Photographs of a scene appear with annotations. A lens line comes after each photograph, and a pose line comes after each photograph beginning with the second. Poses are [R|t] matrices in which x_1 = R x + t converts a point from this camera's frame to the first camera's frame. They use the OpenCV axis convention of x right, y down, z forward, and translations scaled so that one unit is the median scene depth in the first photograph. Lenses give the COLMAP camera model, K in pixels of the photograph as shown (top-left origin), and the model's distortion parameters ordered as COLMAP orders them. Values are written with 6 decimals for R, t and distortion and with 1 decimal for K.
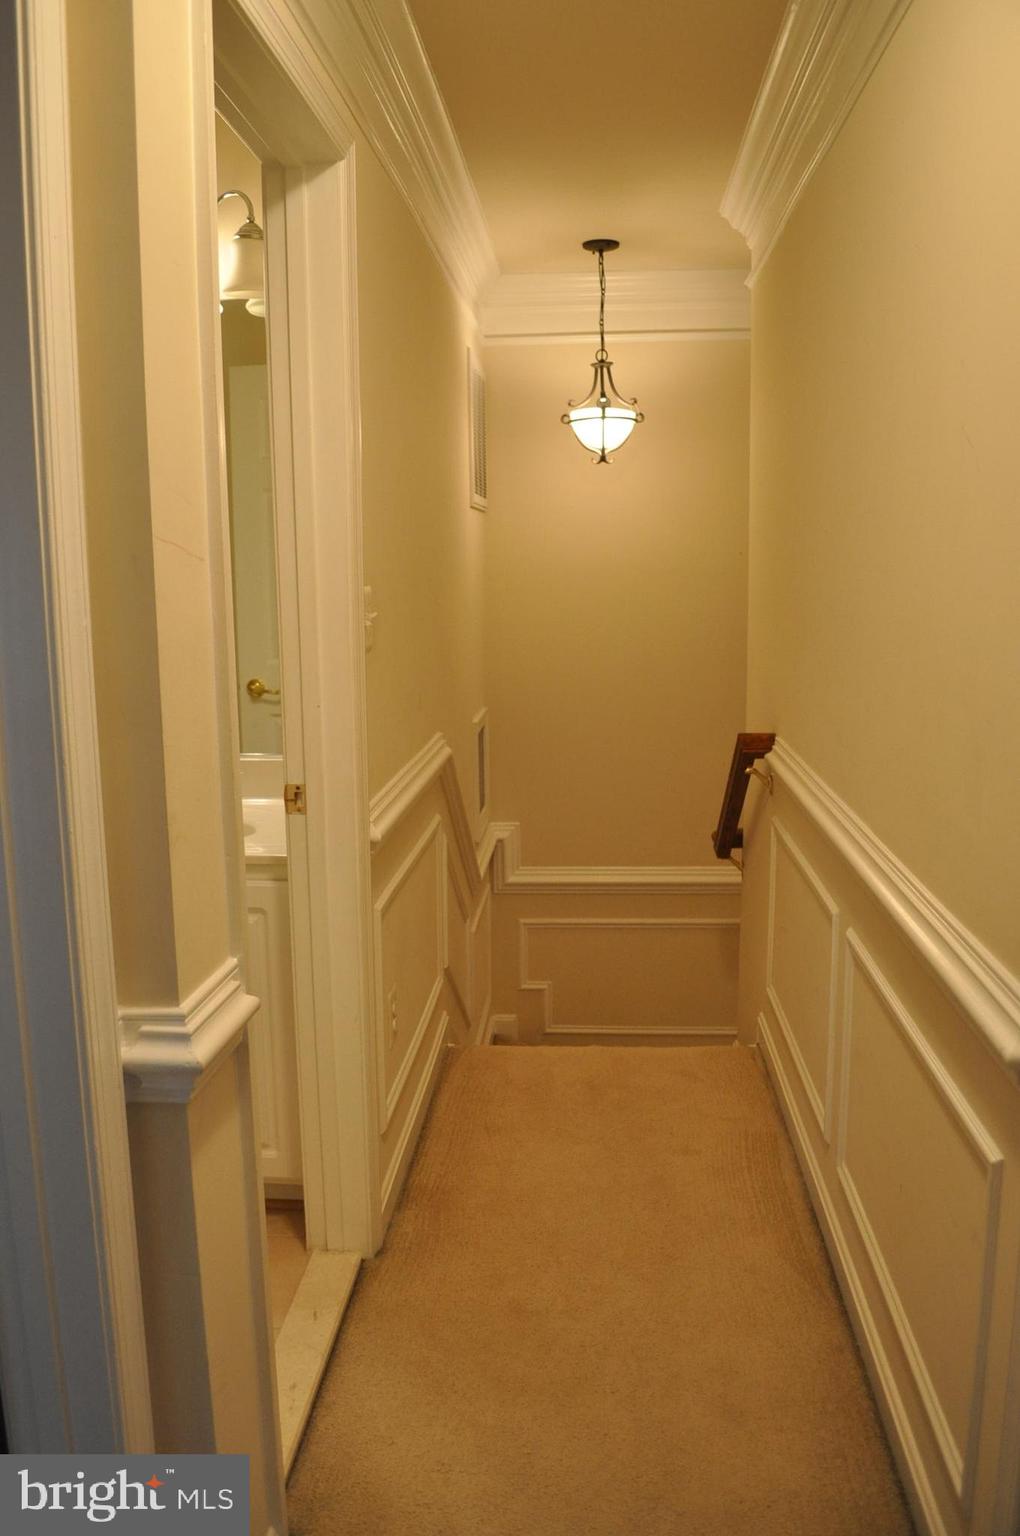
lens RADIAL K [[1223.7, 0, 510.0], [0, 1223.7, 768.0], [0, 0, 1]] dist [-0.080418, 0.005027]
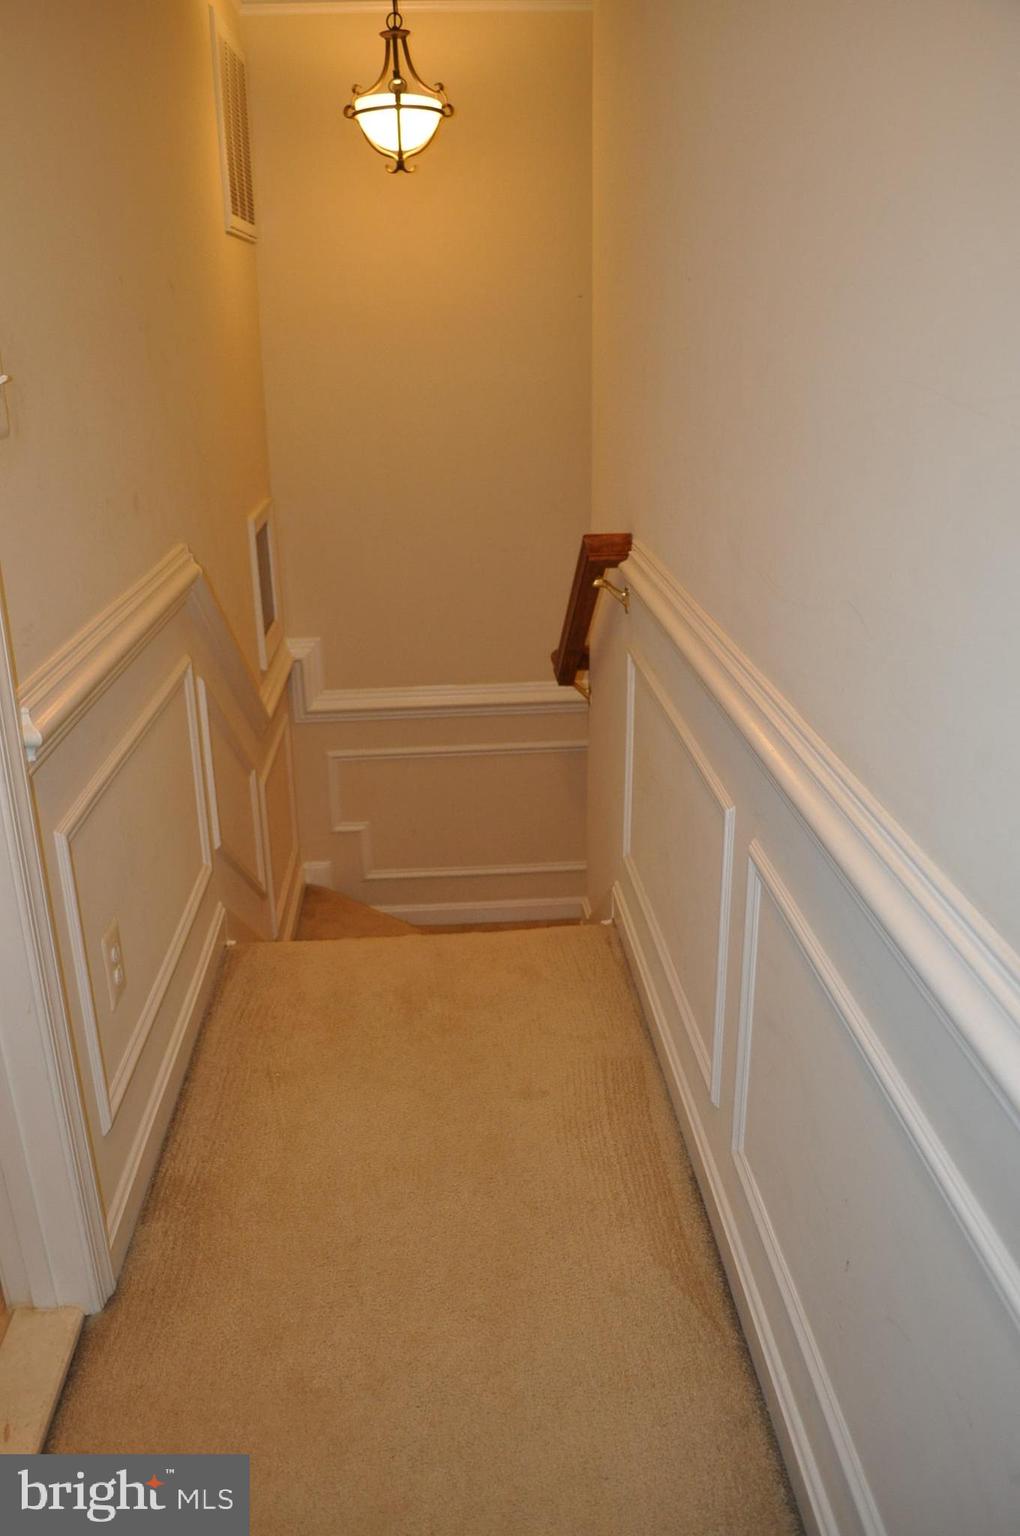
lens RADIAL K [[1223.7, 0, 510.0], [0, 1223.7, 768.0], [0, 0, 1]] dist [-0.080418, 0.005027]
pose [[0.990916, -0.048897, 0.125275, 0.039136], [0.025032, 0.982340, 0.185423, -0.026955], [-0.132129, -0.180602, 0.974641, 0.237390]]
